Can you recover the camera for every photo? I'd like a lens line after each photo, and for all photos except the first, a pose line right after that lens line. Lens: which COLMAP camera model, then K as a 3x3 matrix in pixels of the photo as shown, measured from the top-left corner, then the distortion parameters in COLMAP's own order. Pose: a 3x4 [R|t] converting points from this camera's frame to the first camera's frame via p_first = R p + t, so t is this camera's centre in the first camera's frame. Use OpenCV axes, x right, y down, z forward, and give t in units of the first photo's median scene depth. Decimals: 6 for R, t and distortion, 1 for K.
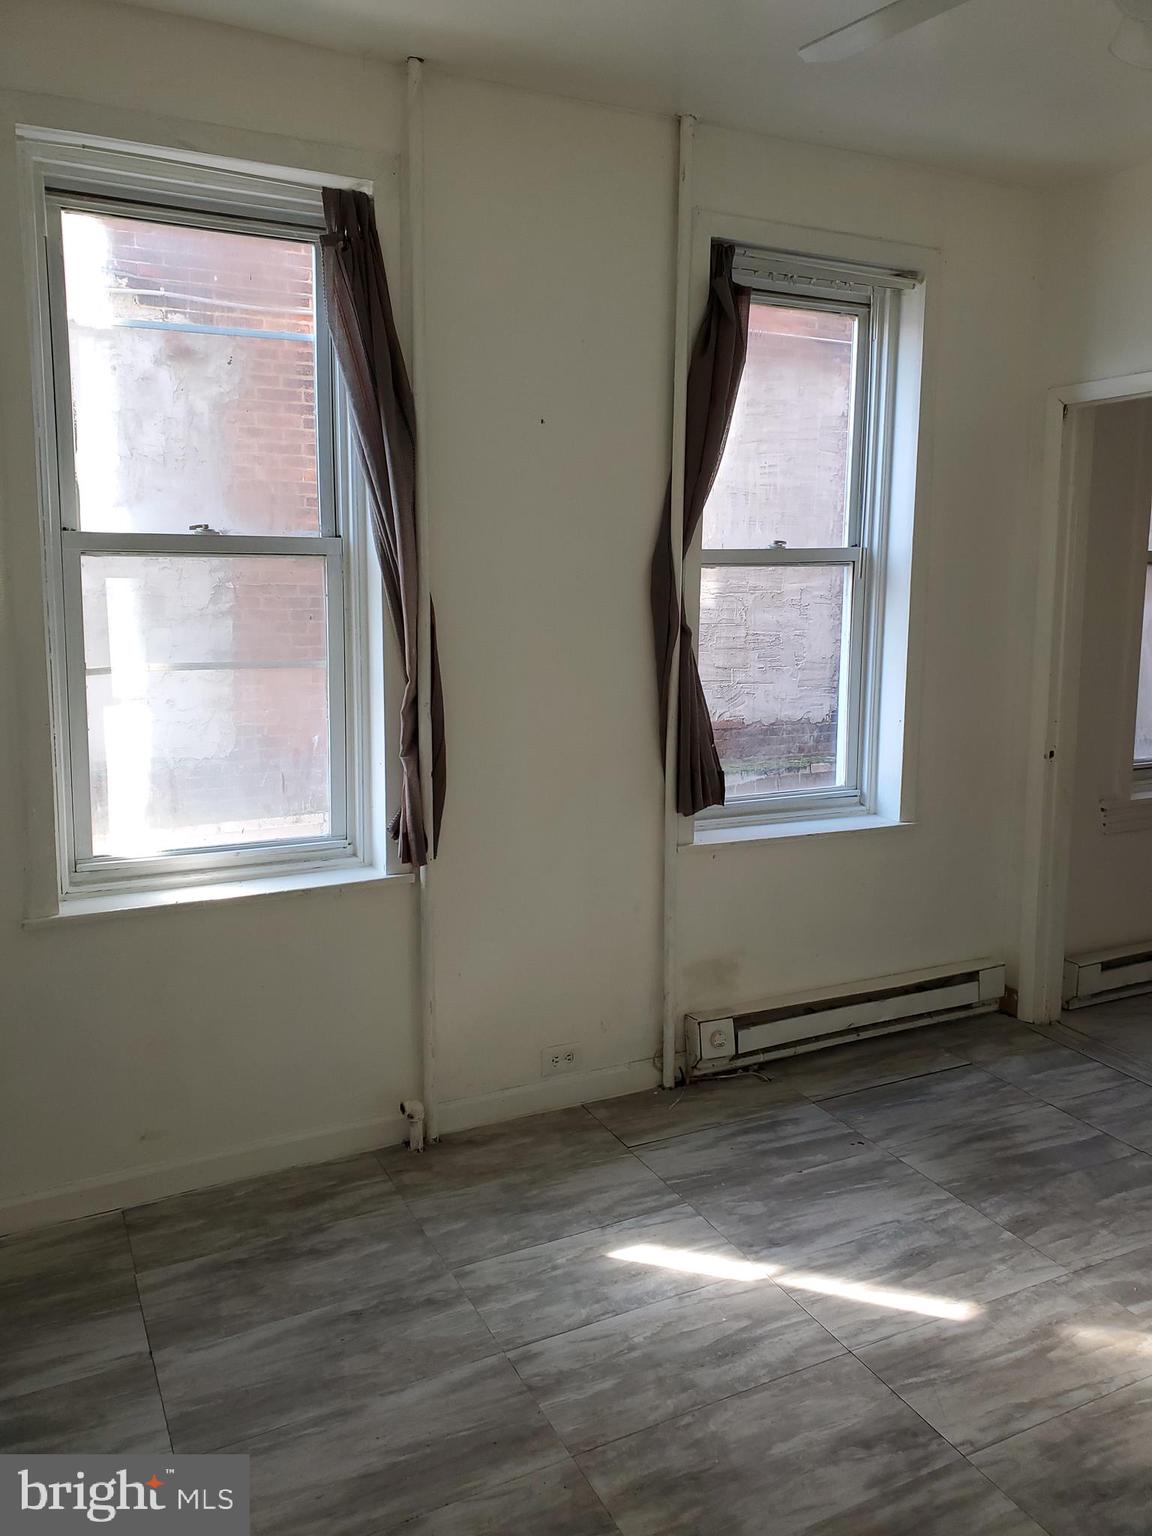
lens RADIAL K [[1236.1, 0, 576.0], [0, 1236.1, 768.0], [0, 0, 1]] dist [0.004075, -0.006297]
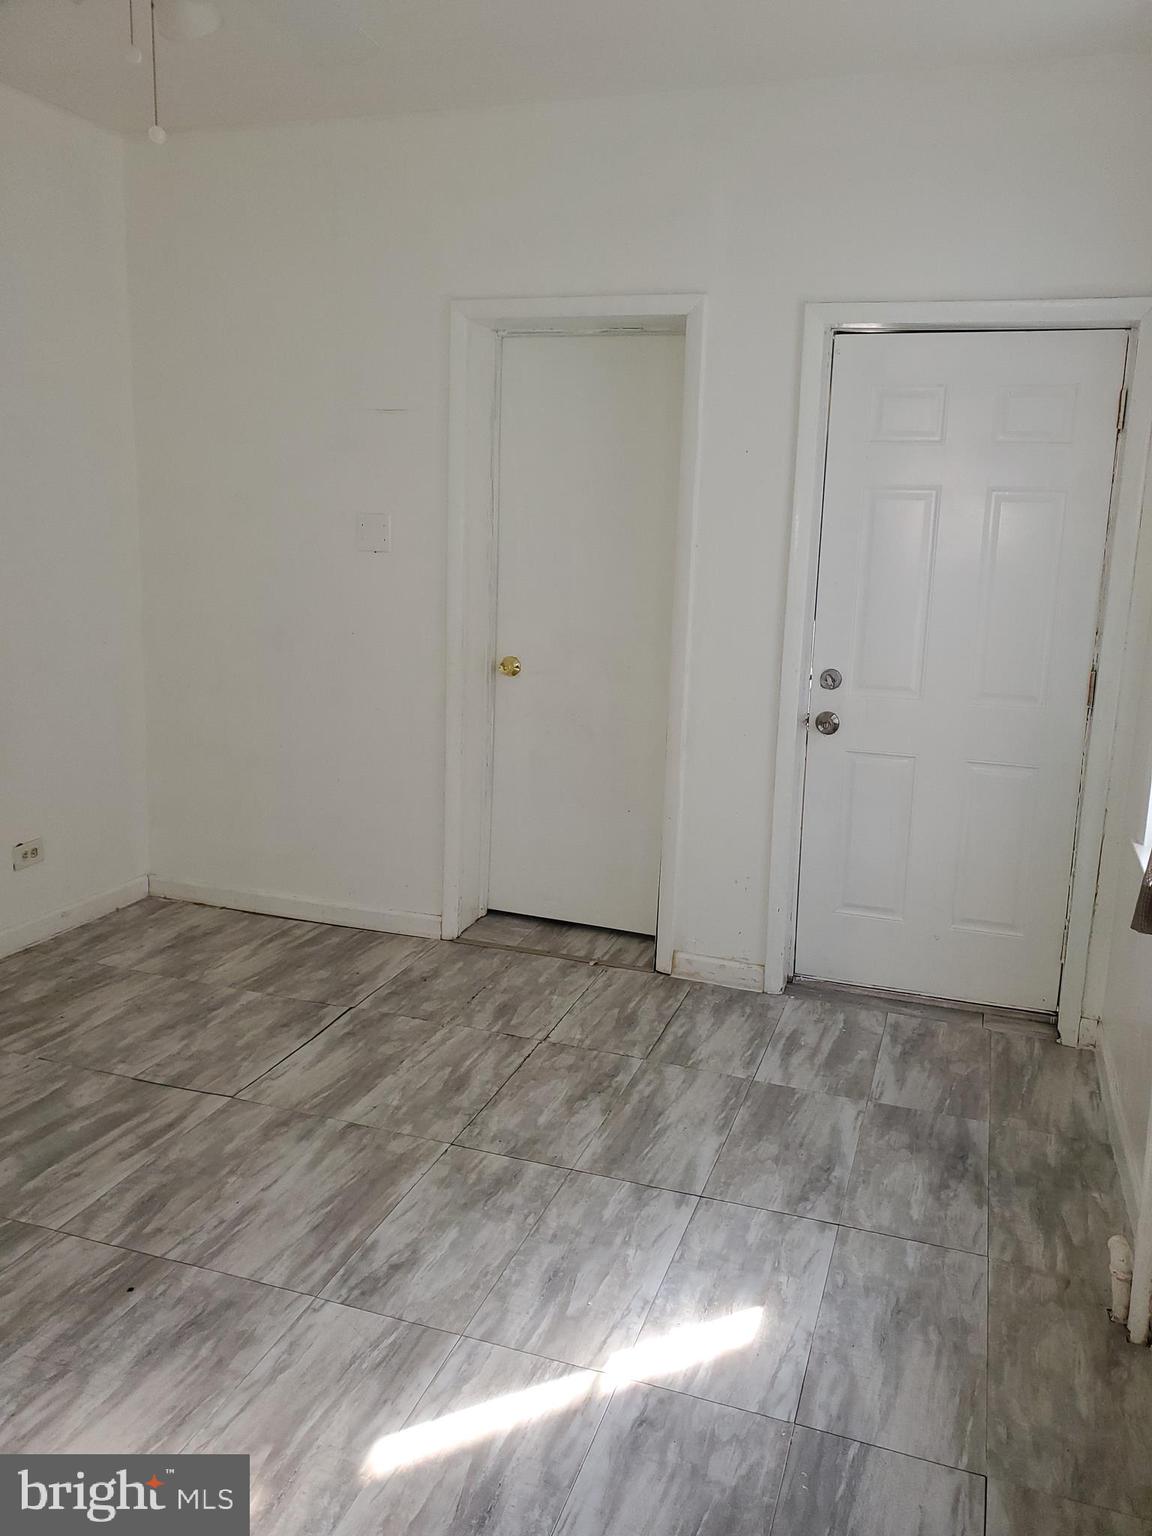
lens RADIAL K [[1236.1, 0, 576.0], [0, 1236.1, 768.0], [0, 0, 1]] dist [0.004075, -0.006297]
pose [[-0.738335, 0.109369, -0.665507, 0.721424], [-0.138576, 0.941108, 0.308402, -0.227494], [0.660044, 0.319928, -0.679697, 1.530940]]
